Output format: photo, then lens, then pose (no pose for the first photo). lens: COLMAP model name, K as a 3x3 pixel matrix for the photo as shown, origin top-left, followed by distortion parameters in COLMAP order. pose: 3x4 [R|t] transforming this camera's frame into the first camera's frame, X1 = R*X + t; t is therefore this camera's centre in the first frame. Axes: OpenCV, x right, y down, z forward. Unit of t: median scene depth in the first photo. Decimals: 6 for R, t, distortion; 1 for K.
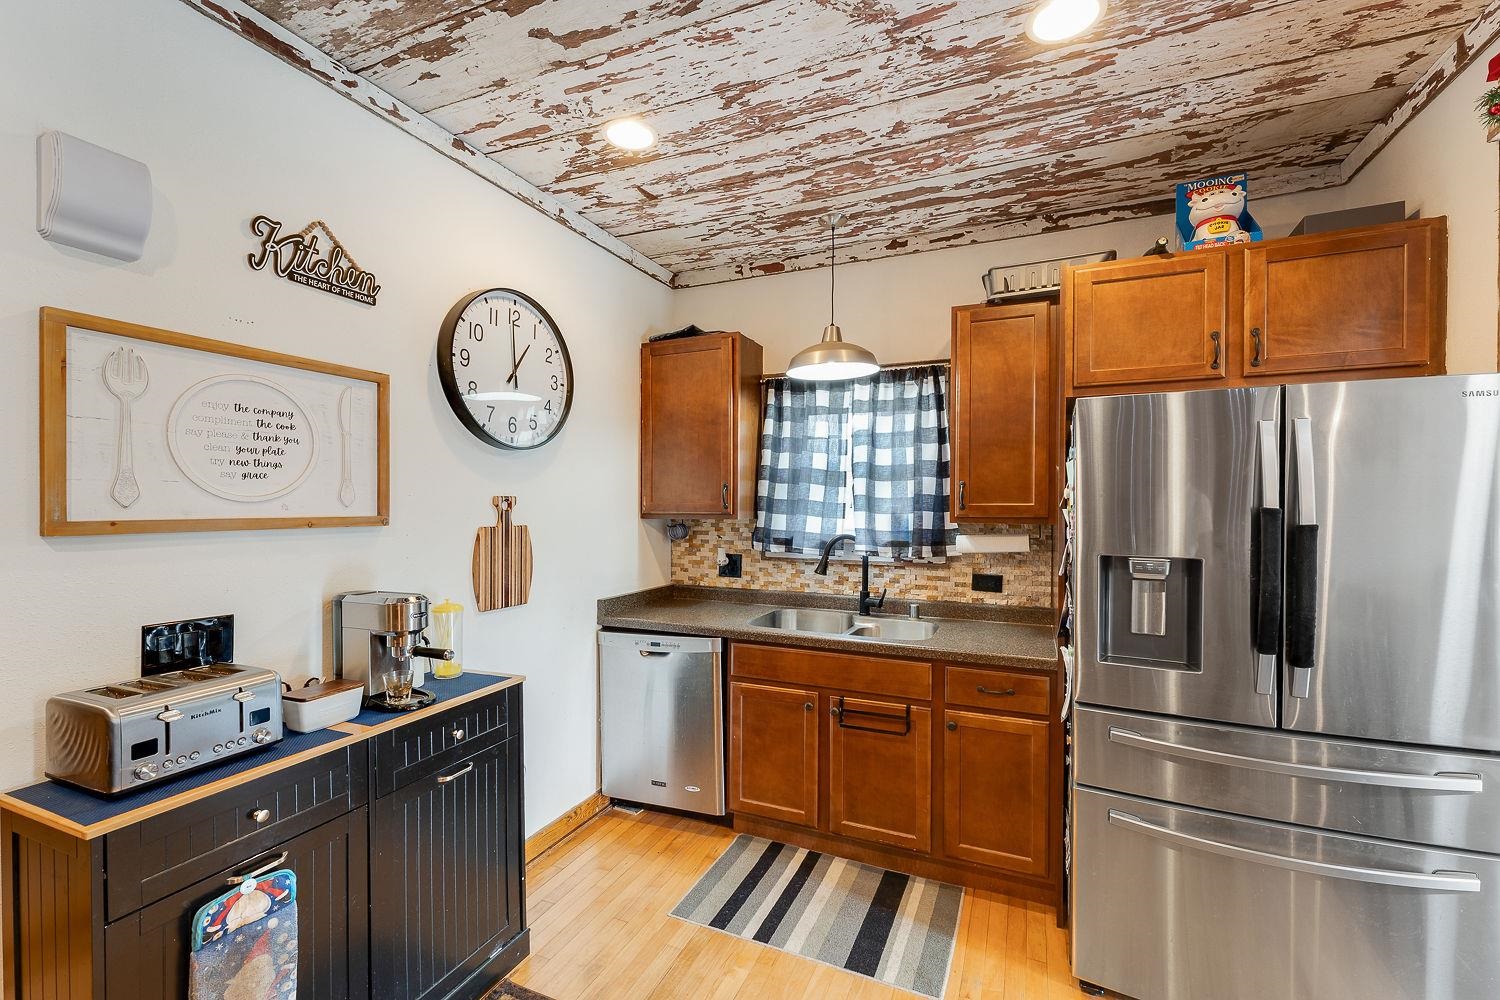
lens RADIAL K [[599.2, 0, 779.3], [0, 599.2, 505.2], [0, 0, 1]] dist [0.005090, -0.000544]
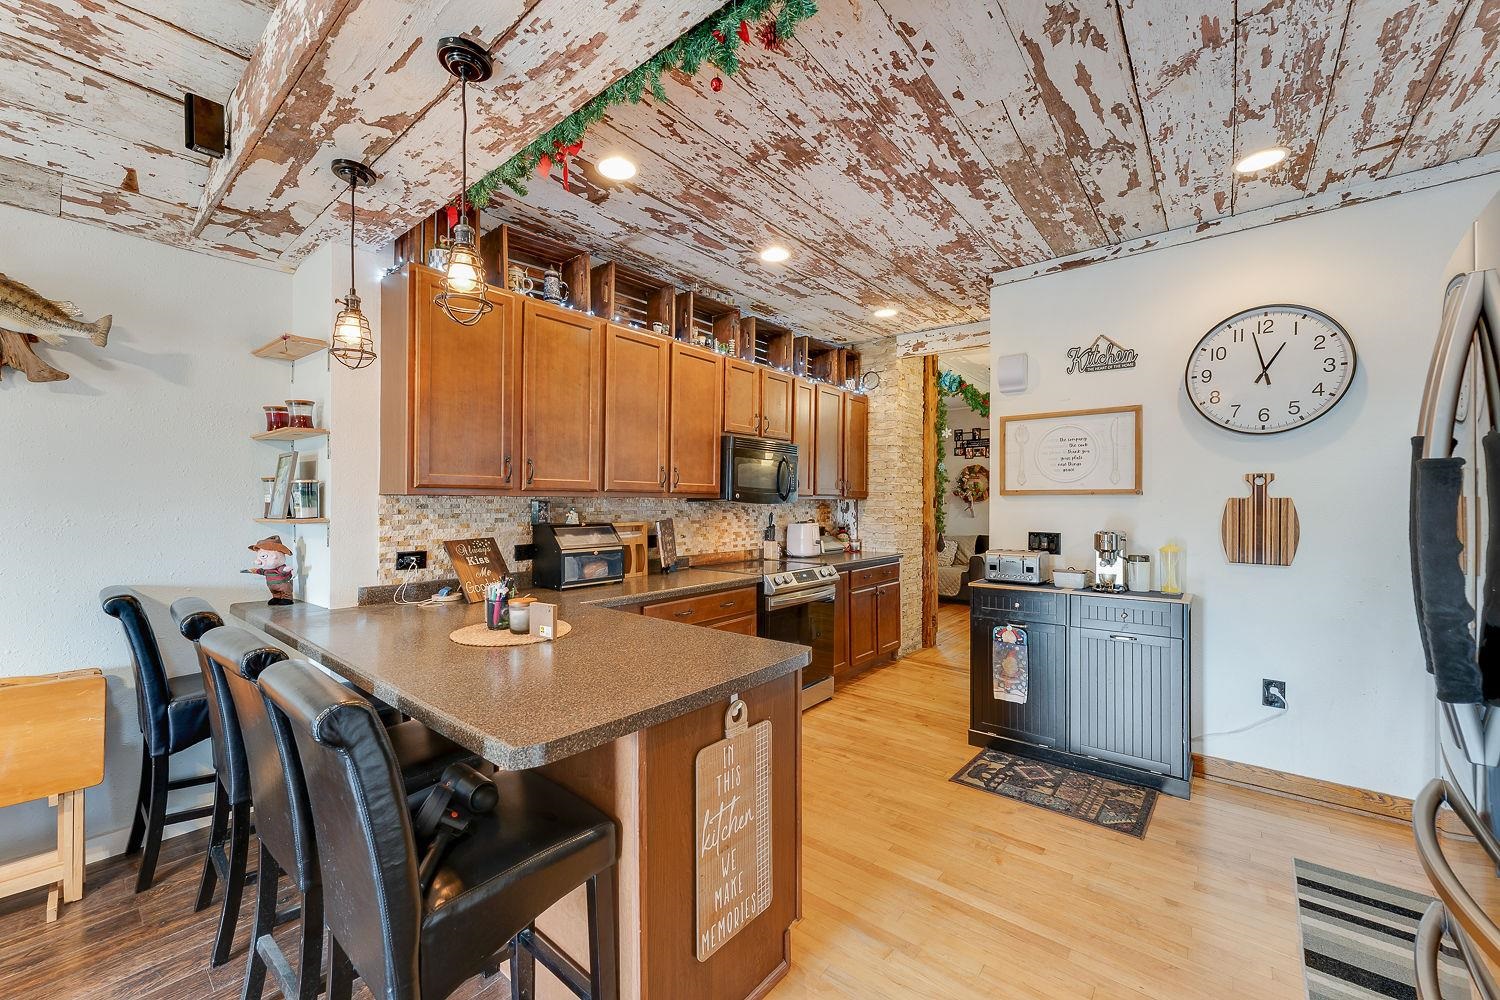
lens RADIAL K [[599.2, 0, 745.9], [0, 599.2, 499.1], [0, 0, 1]] dist [0.005090, -0.000544]
pose [[-0.322401, -0.008210, -0.946568, 1.082884], [-0.007807, 0.999951, -0.006014, 0.054516], [0.946571, 0.005451, -0.322449, 0.419831]]
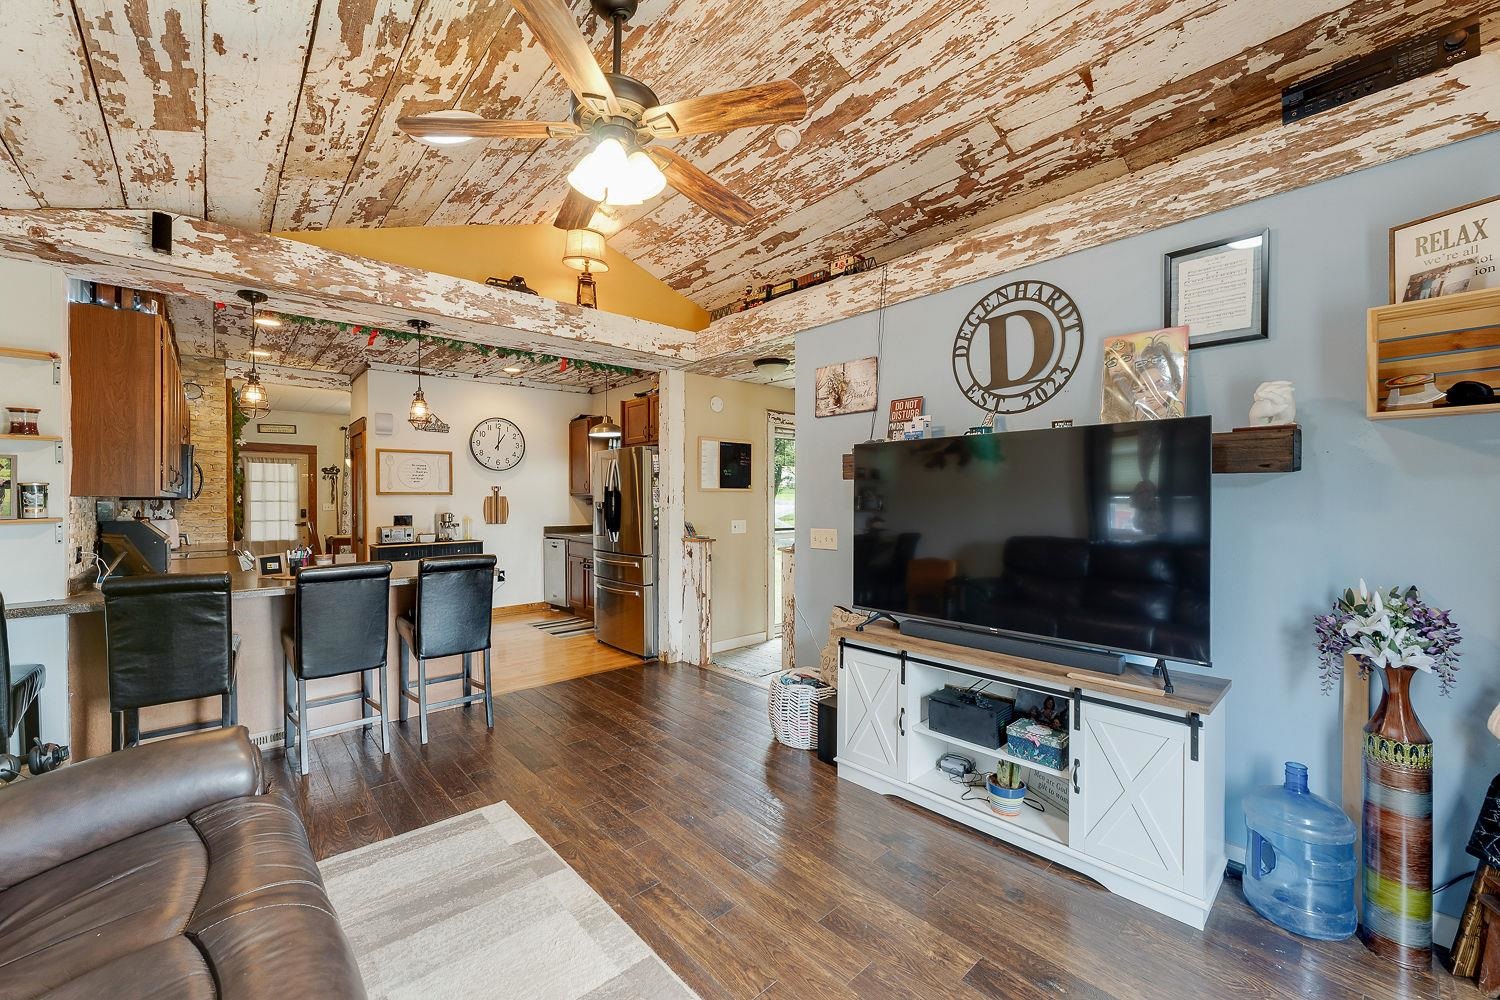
lens RADIAL K [[599.2, 0, 749.8], [0, 599.2, 505.8], [0, 0, 1]] dist [0.005090, -0.000544]
pose [[0.888518, 0.000936, -0.458840, 2.097994], [0.003529, 0.999954, 0.008874, 0.061069], [0.458828, -0.009504, 0.888474, -1.103586]]
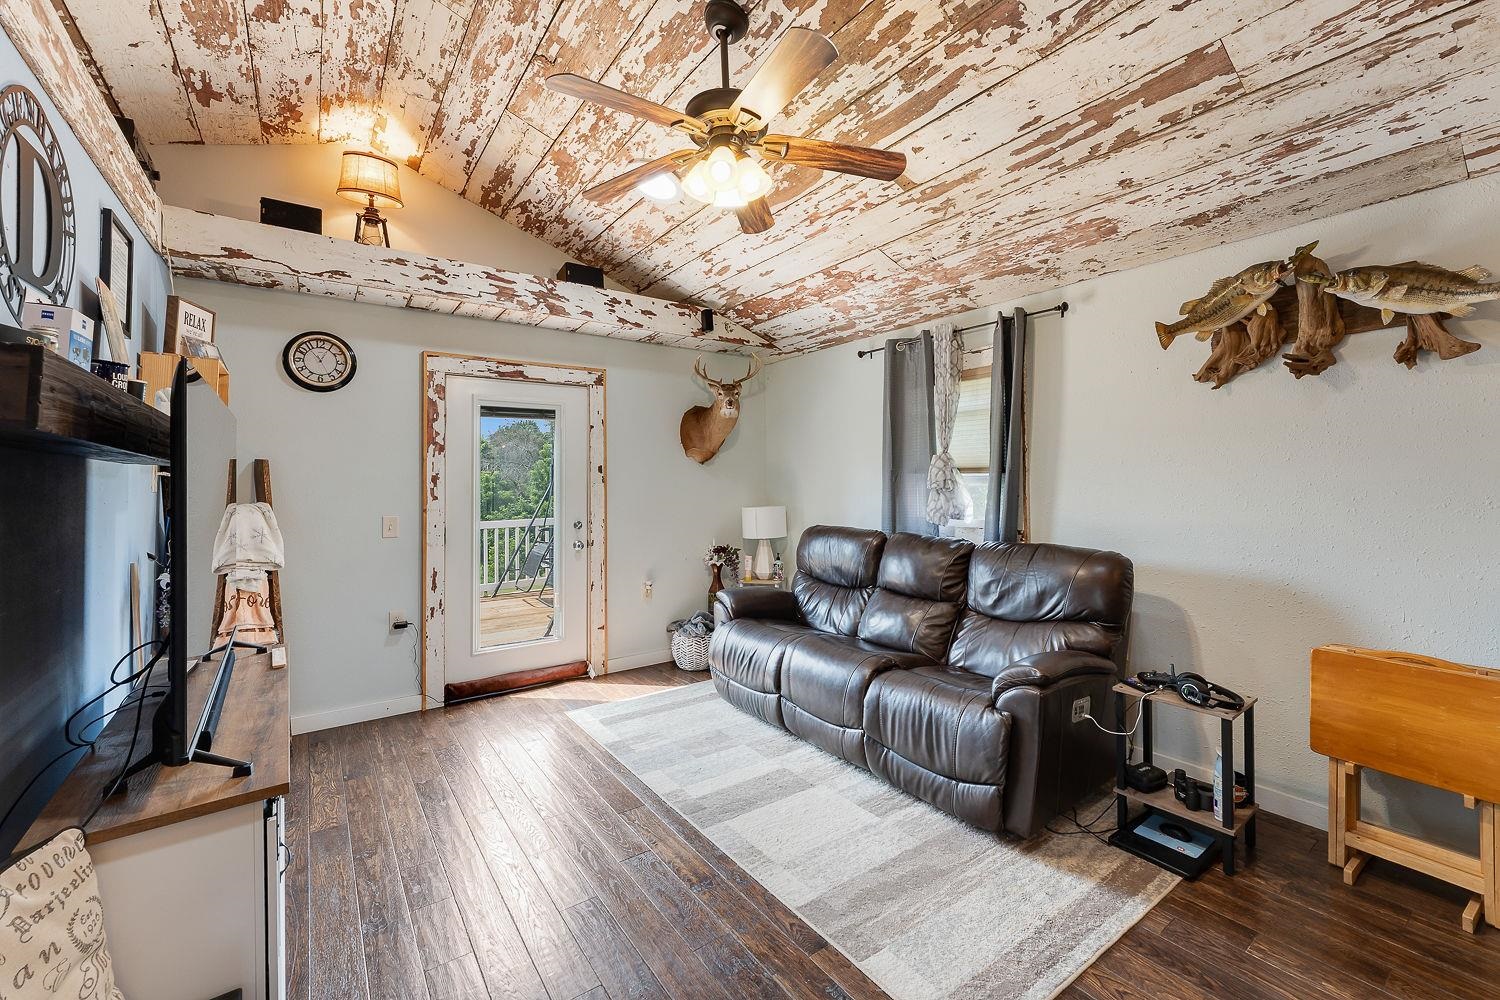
lens RADIAL K [[599.2, 0, 746.5], [0, 599.2, 464.9], [0, 0, 1]] dist [0.005090, -0.000544]
pose [[-0.836795, 0.016679, 0.547262, 0.941873], [0.004831, 0.999722, -0.023082, 0.051972], [-0.547494, -0.016671, -0.836643, 0.416456]]
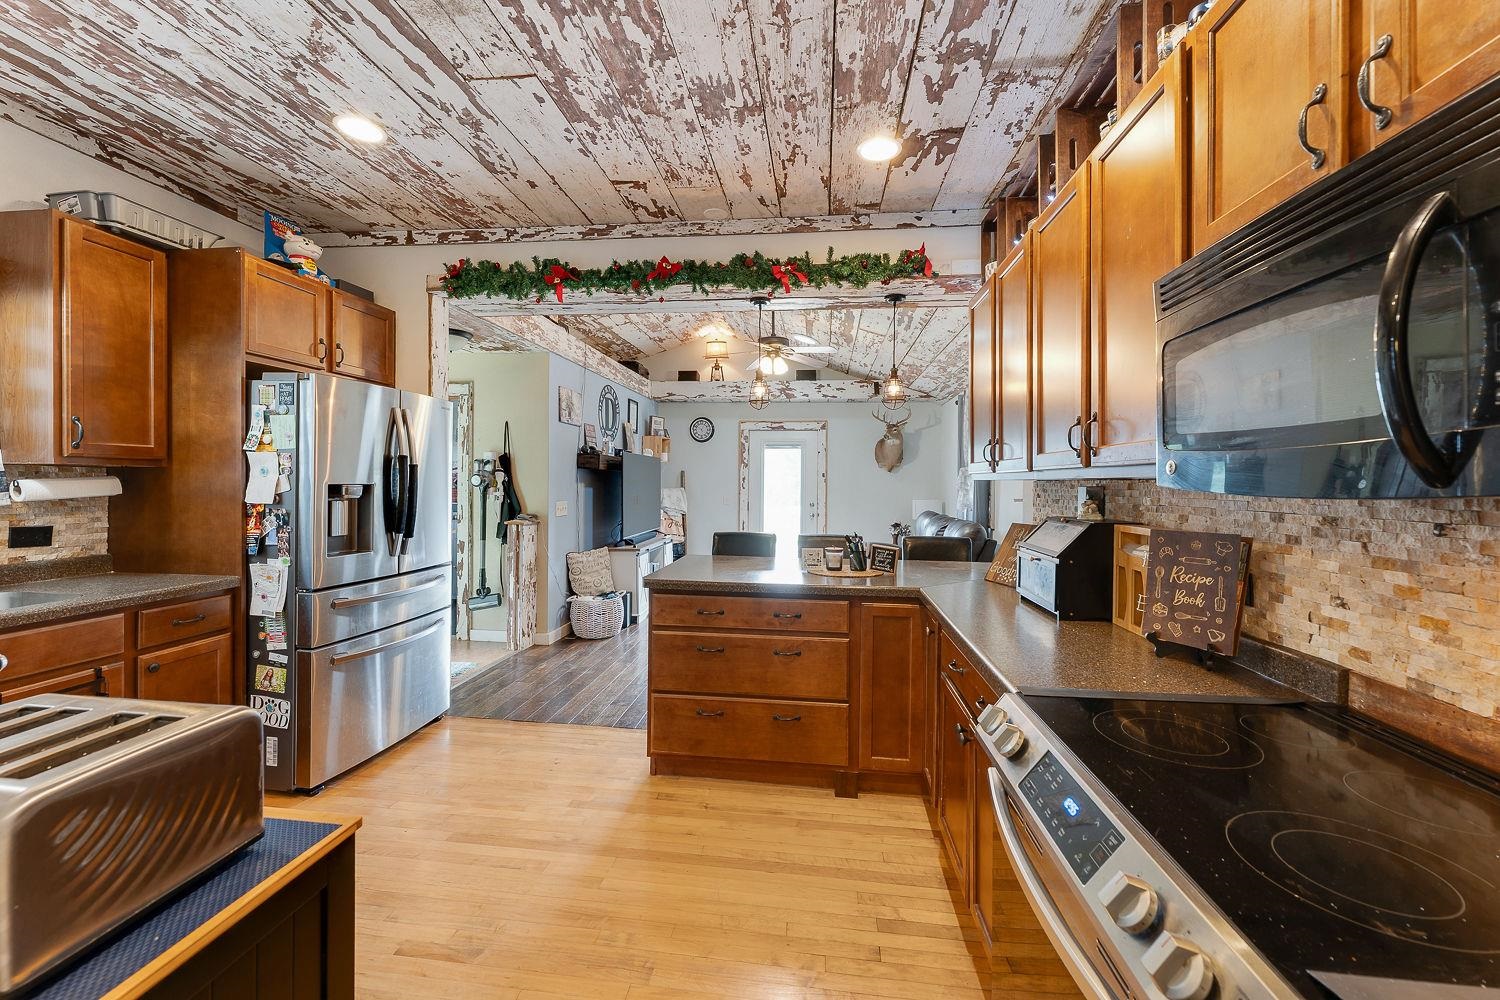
lens RADIAL K [[599.2, 0, 760.6], [0, 599.2, 471.1], [0, 0, 1]] dist [0.005090, -0.000544]
pose [[-0.255188, 0.011587, 0.966822, -1.009863], [-0.012249, 0.999809, -0.015215, 0.052229], [-0.966814, -0.015725, -0.254997, 0.314330]]
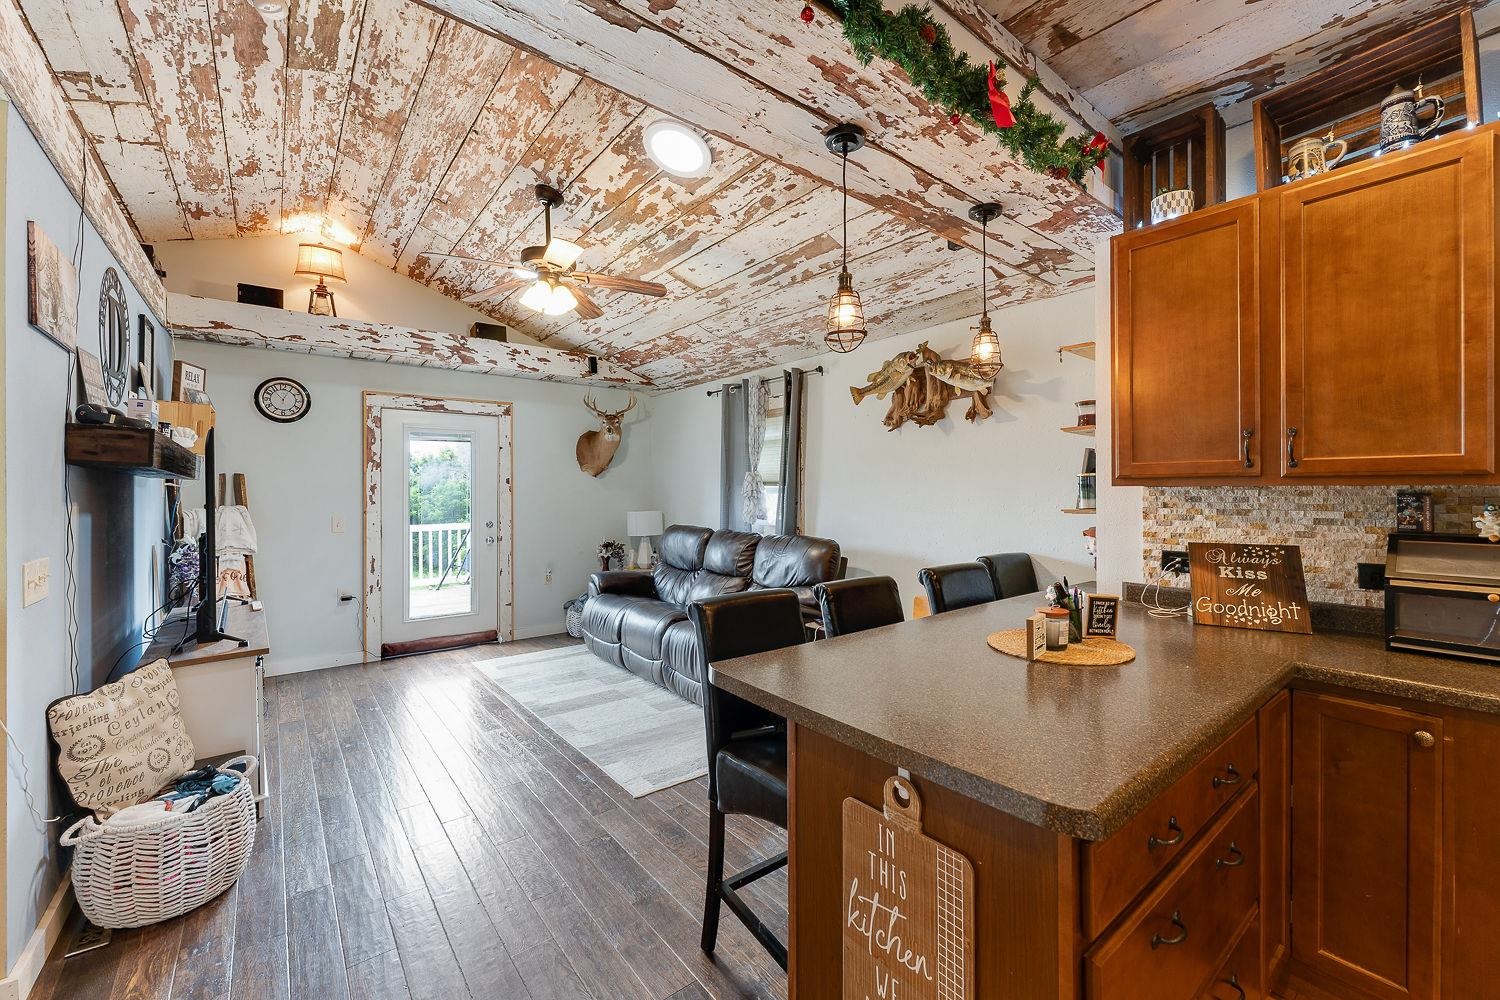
lens RADIAL K [[599.2, 0, 736.9], [0, 599.2, 483.9], [0, 0, 1]] dist [0.005090, -0.000544]
pose [[-0.853218, 0.004083, 0.521539, 0.285373], [0.000888, 0.999979, -0.006376, 0.046709], [-0.521554, -0.004977, -0.853203, 0.678456]]
